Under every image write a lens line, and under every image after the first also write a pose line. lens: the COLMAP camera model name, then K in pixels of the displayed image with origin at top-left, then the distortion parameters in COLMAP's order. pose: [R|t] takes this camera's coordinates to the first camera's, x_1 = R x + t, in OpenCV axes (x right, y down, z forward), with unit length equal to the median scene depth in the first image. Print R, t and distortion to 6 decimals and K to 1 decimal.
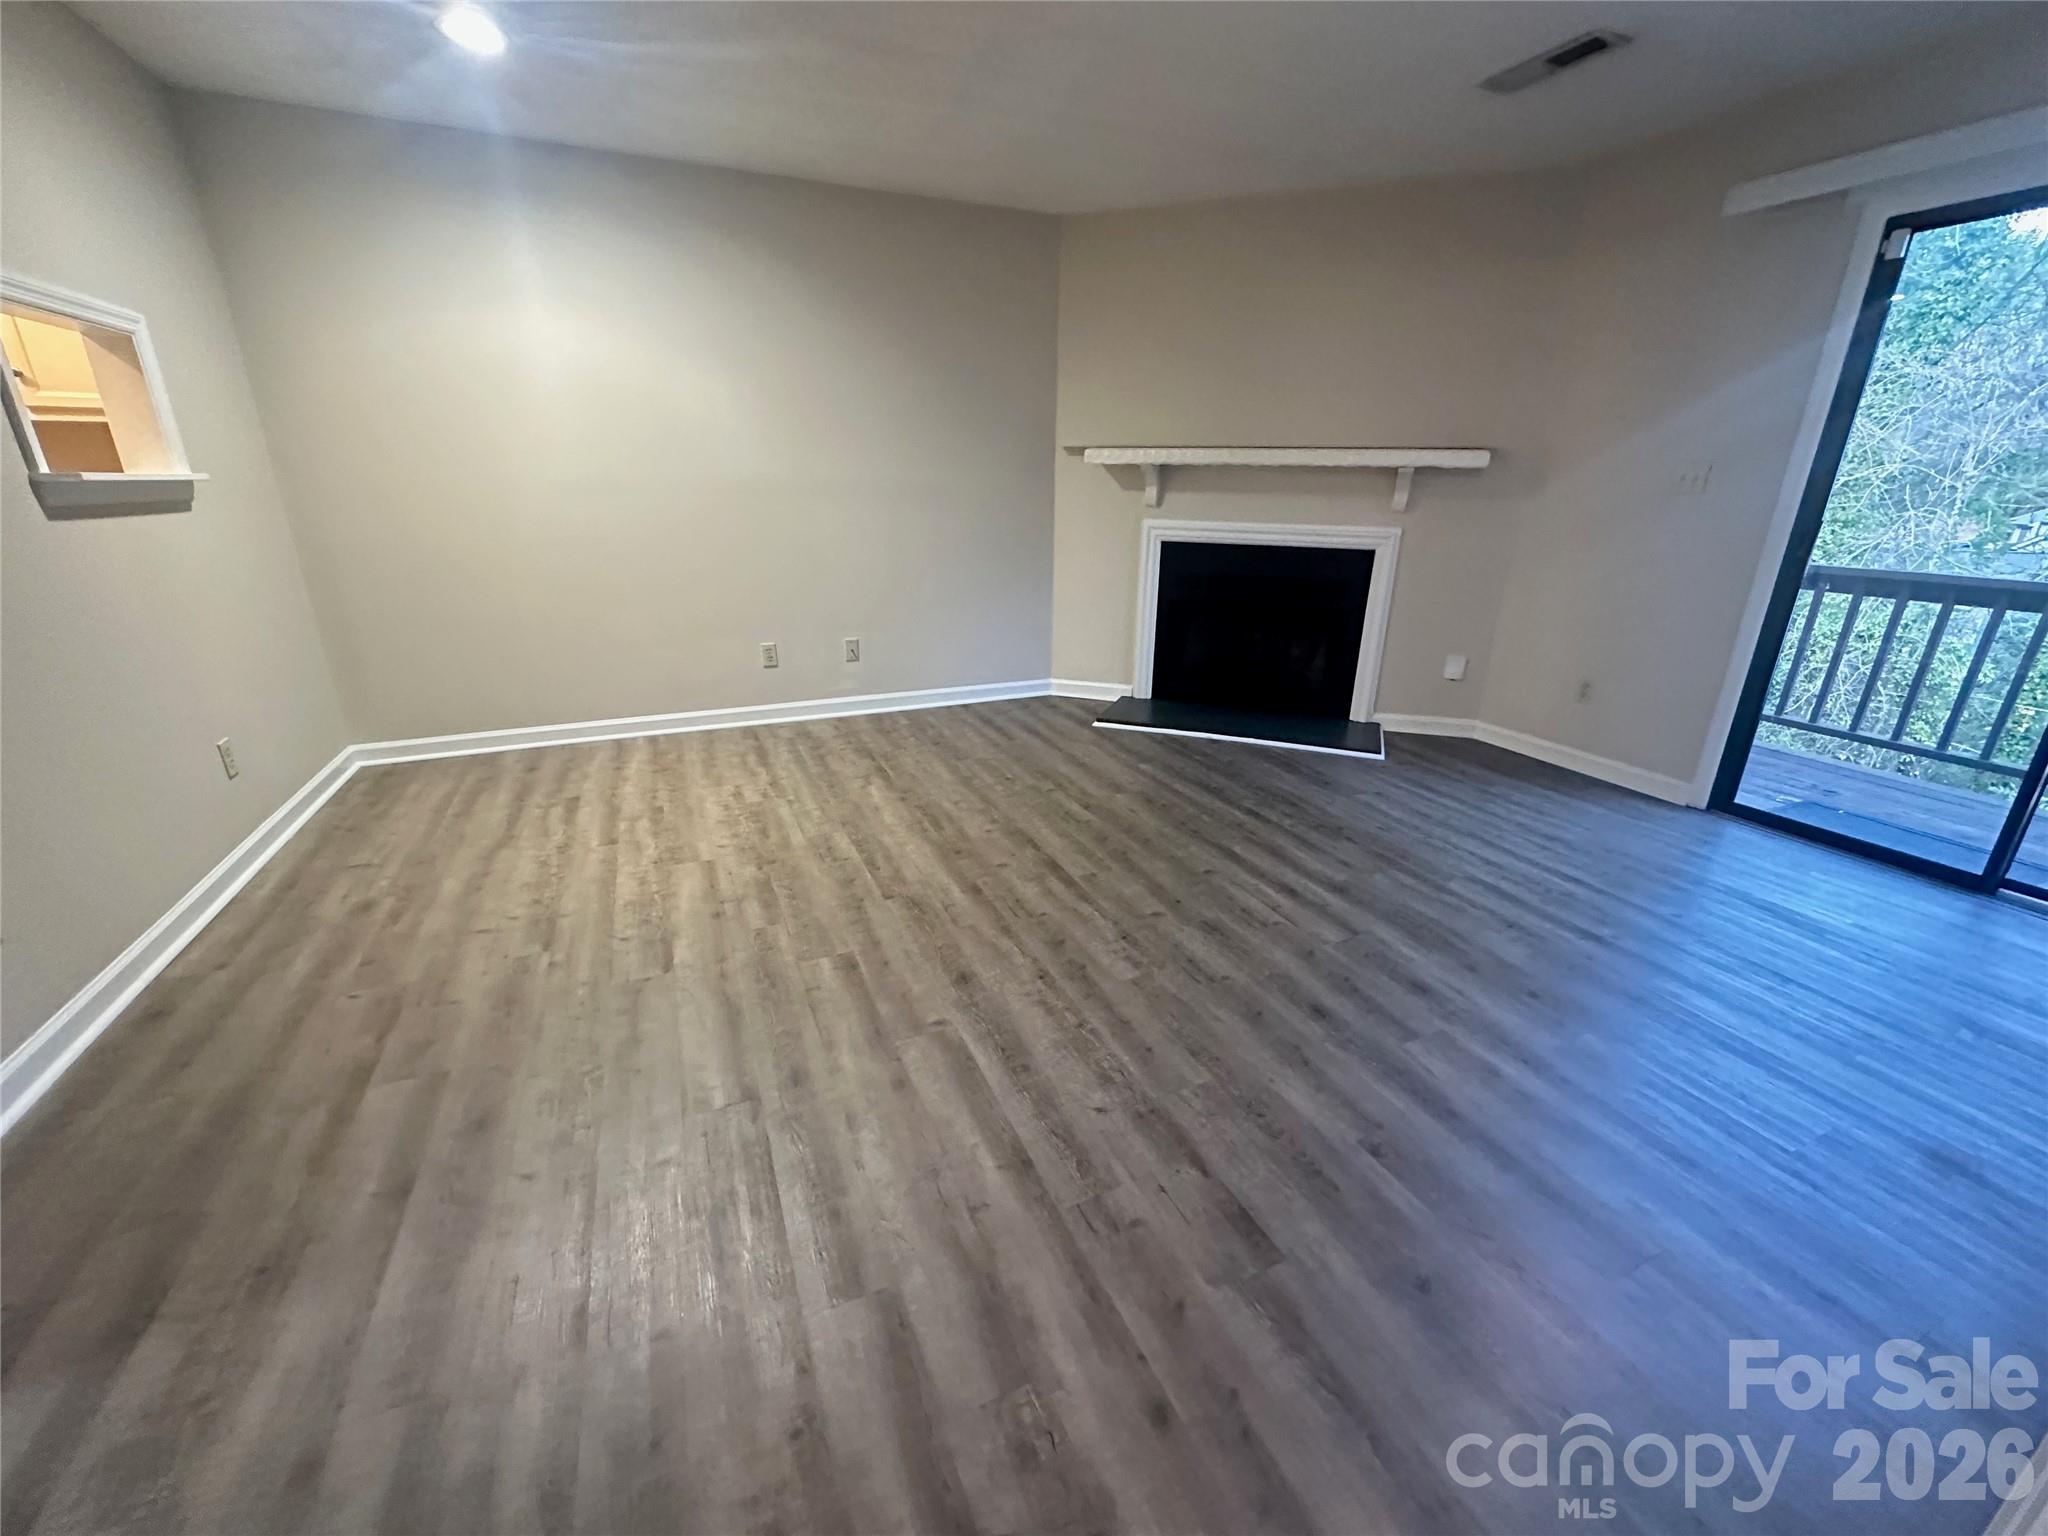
lens RADIAL K [[816.1, 0, 1032.5], [0, 816.1, 765.5], [0, 0, 1]] dist [-0.002487, -0.000180]
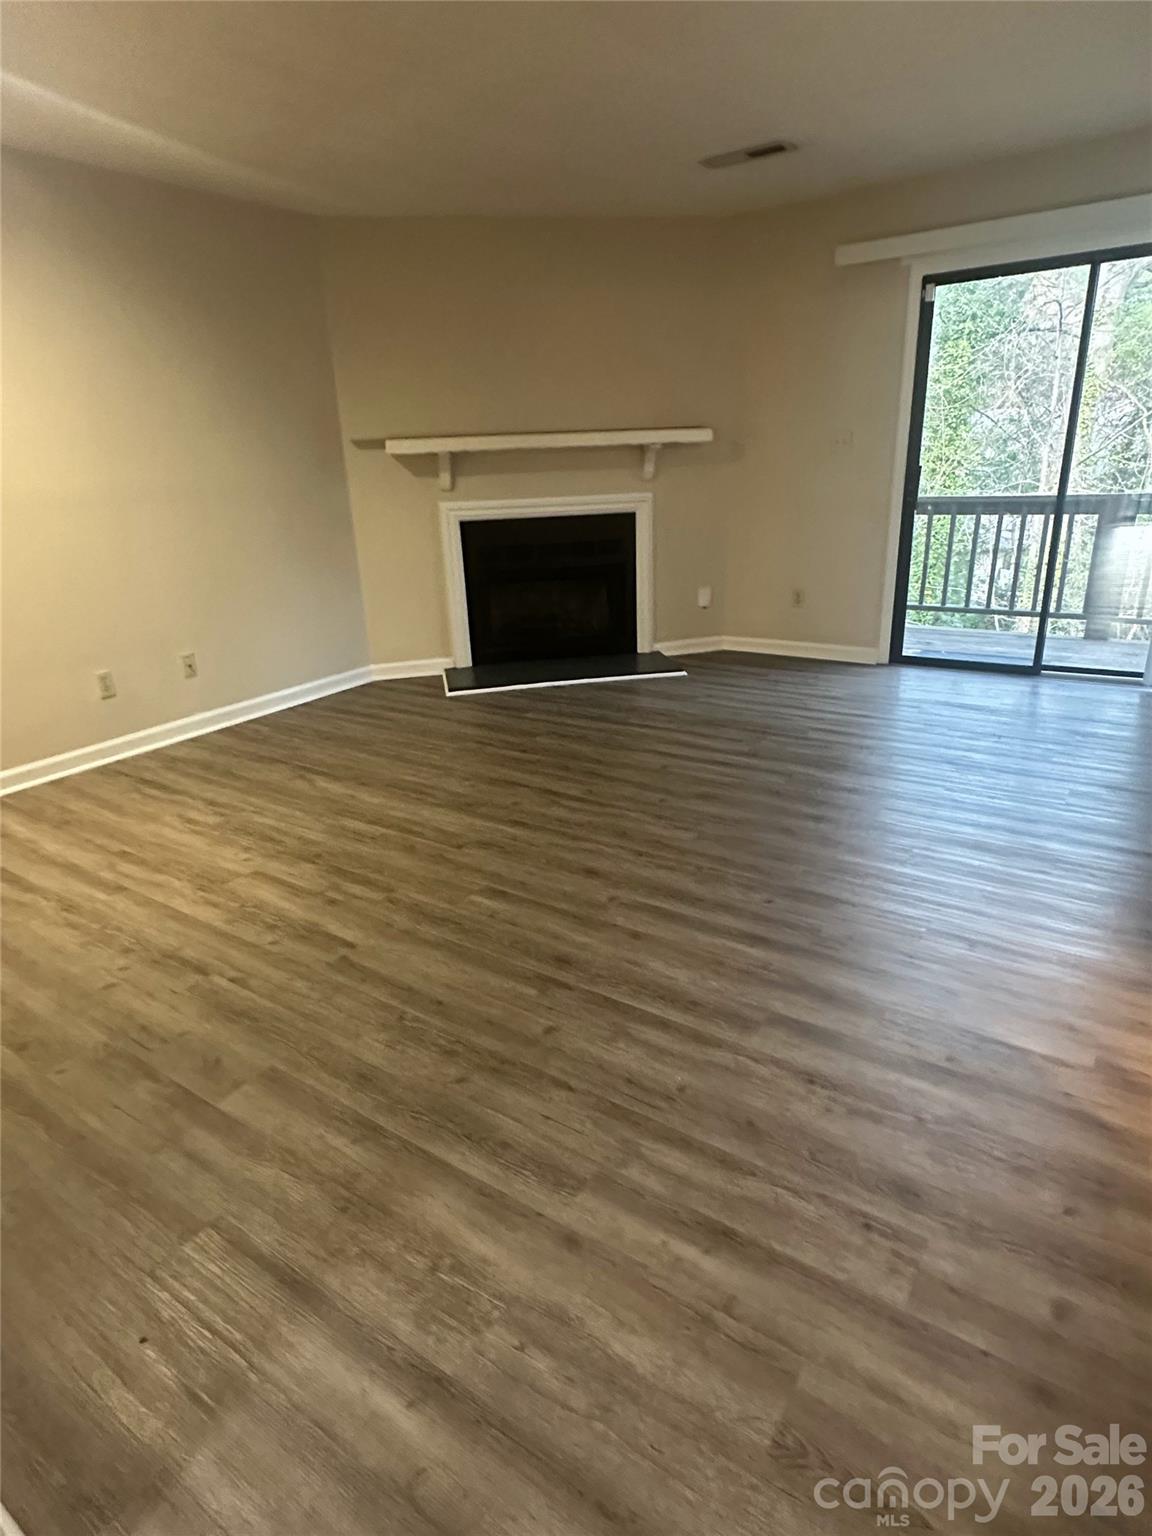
lens RADIAL K [[843.0, 0, 570.3], [0, 843.0, 769.8], [0, 0, 1]] dist [-0.001468, -0.000394]
pose [[0.852105, -0.226965, 0.471597, -0.419786], [0.222653, 0.972673, 0.065816, 0.011512], [-0.473648, 0.048920, 0.879355, -0.069967]]
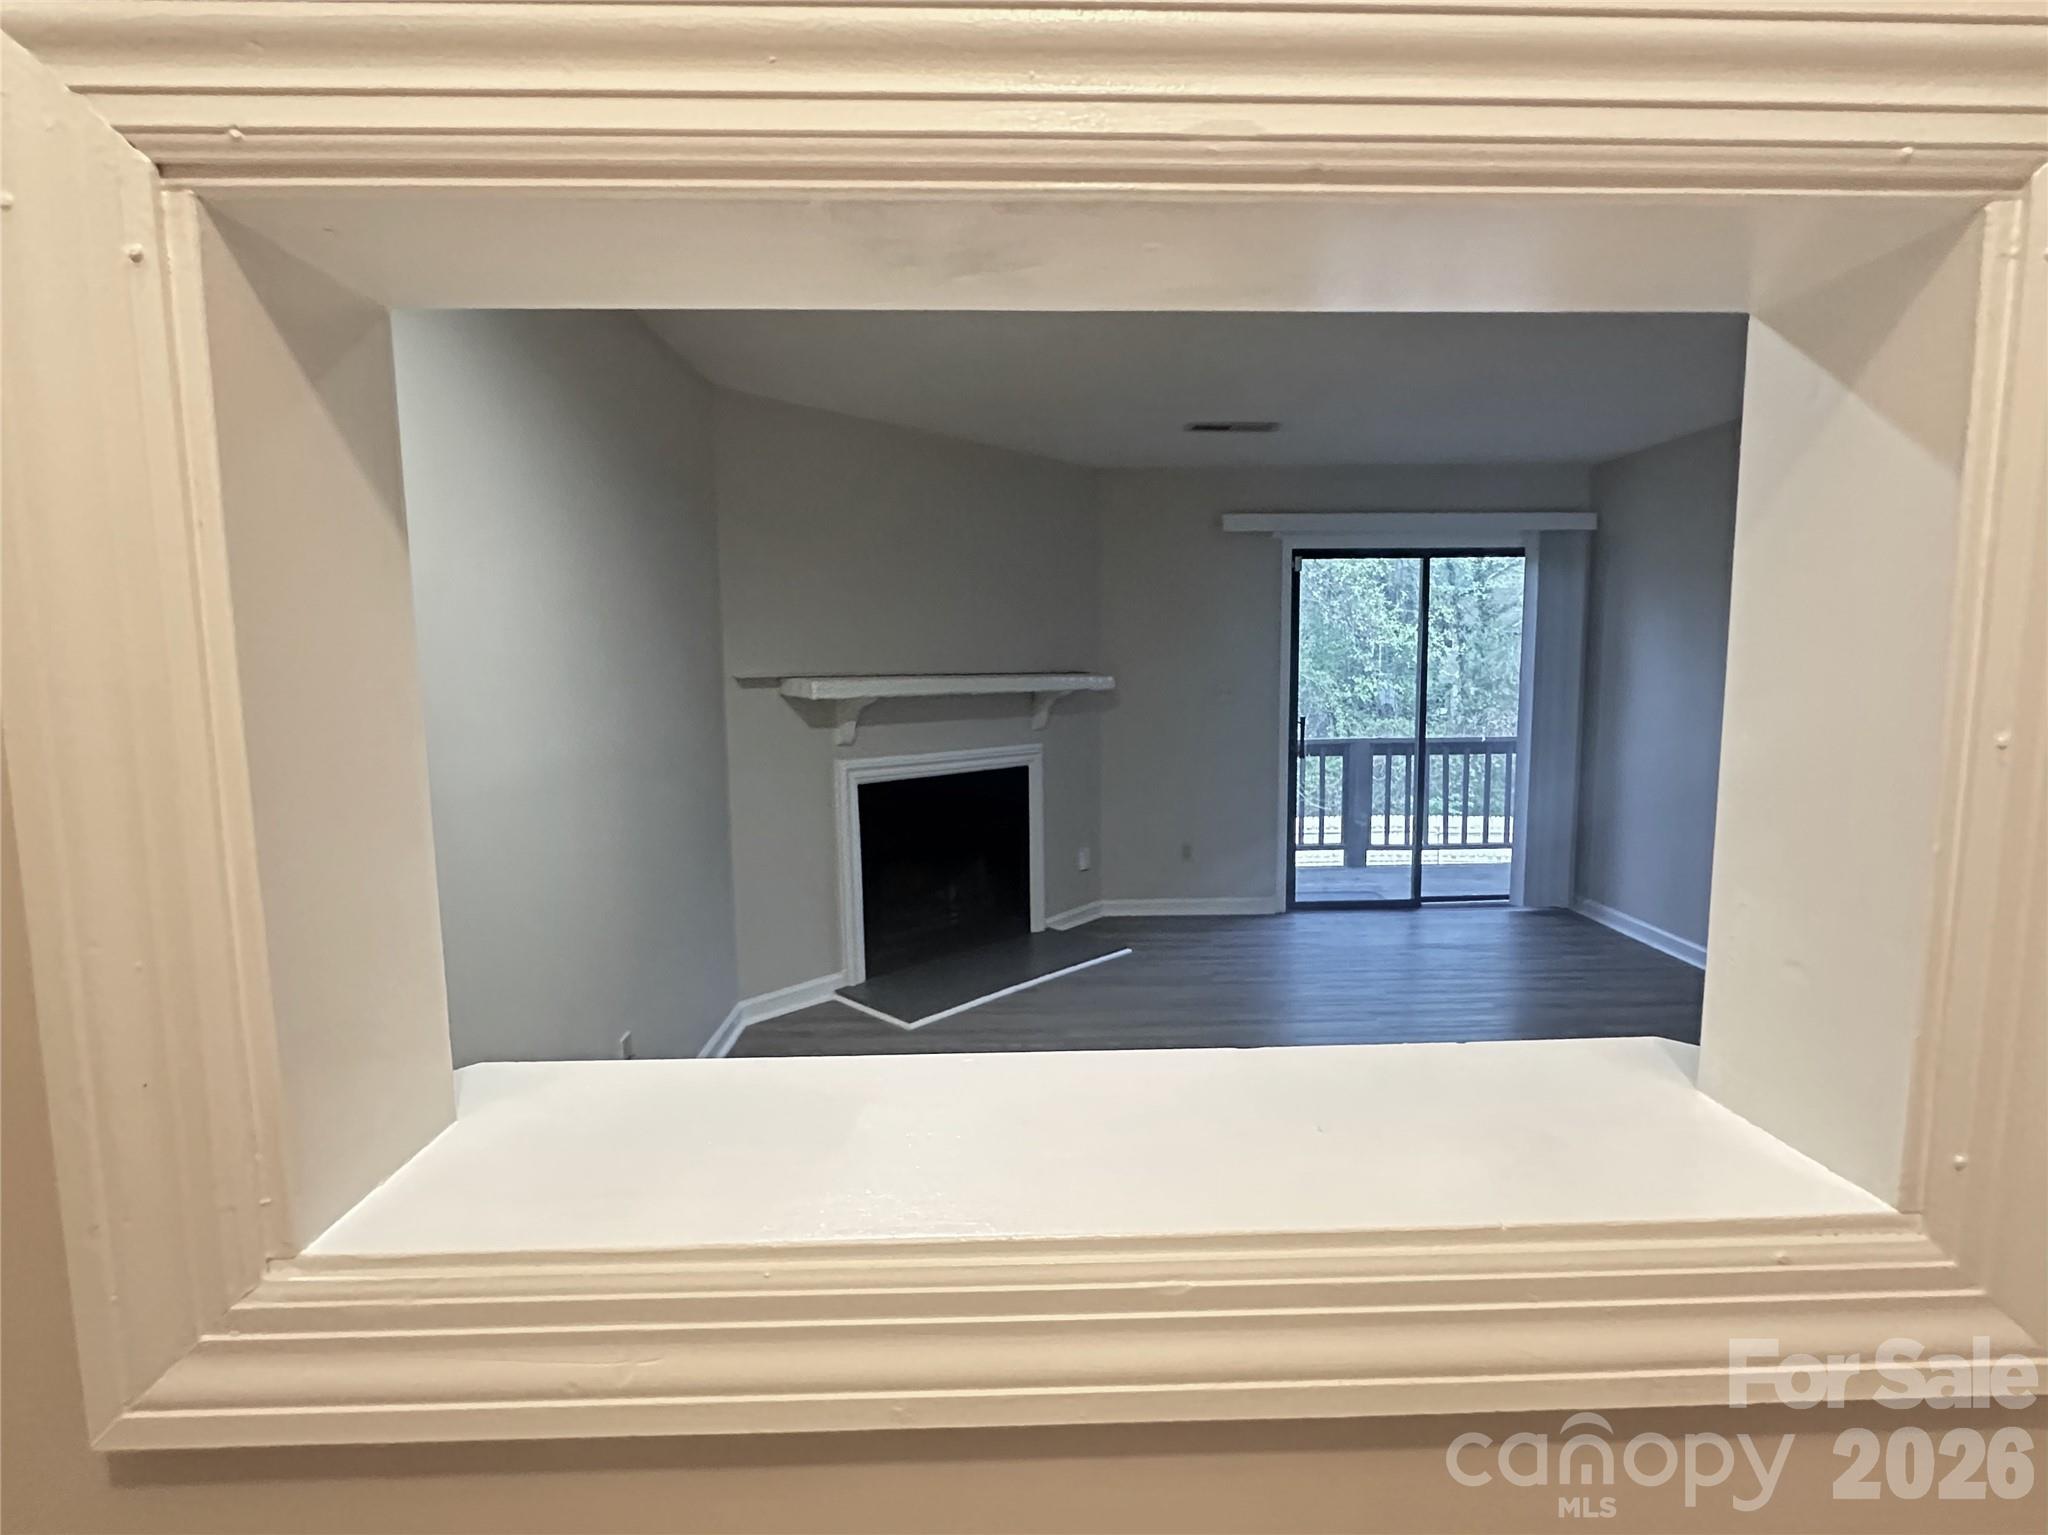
lens RADIAL K [[983.3, 0, 1024.0], [0, 983.3, 767.5], [0, 0, 1]] dist [0.002267, 0.000053]
pose [[0.389071, -0.112138, 0.914357, -0.853600], [0.319993, 0.947209, -0.019994, -0.281842], [-0.863845, 0.300367, 0.404415, 0.590727]]
